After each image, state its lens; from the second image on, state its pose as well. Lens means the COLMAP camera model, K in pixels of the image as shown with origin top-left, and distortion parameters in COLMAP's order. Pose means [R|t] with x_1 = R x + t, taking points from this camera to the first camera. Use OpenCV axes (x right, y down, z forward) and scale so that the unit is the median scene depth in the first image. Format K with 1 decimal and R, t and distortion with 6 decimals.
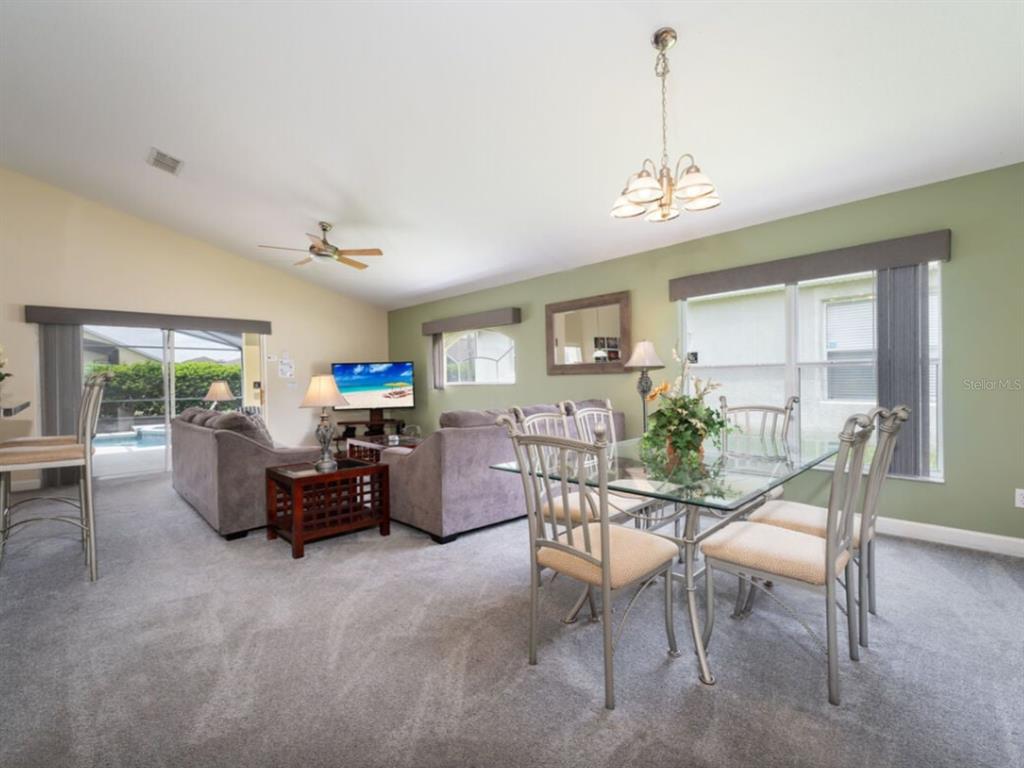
lens RADIAL K [[473.6, 0, 499.4], [0, 473.6, 379.6], [0, 0, 1]] dist [0.000206, 0.000284]
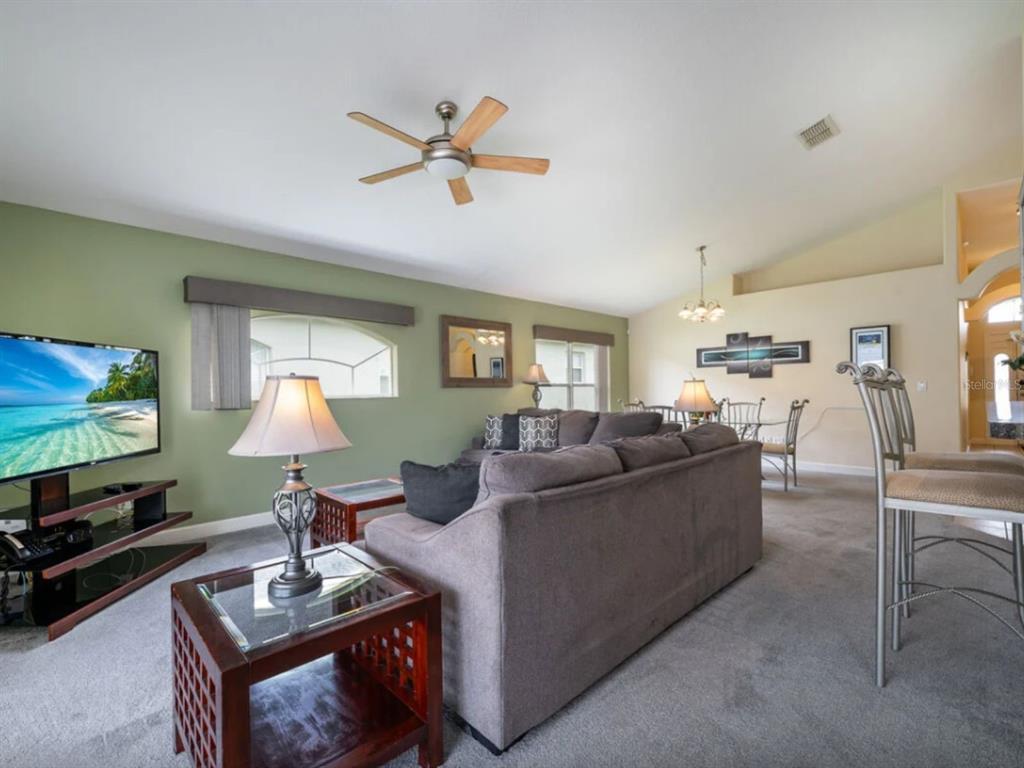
lens RADIAL K [[472.8, 0, 509.3], [0, 472.8, 391.9], [0, 0, 1]] dist [0.000727, 0.000055]
pose [[-0.055542, 0.016162, 0.998326, -0.887651], [0.012441, 0.999803, -0.015494, 0.016837], [-0.998379, 0.011559, -0.055732, 0.932512]]
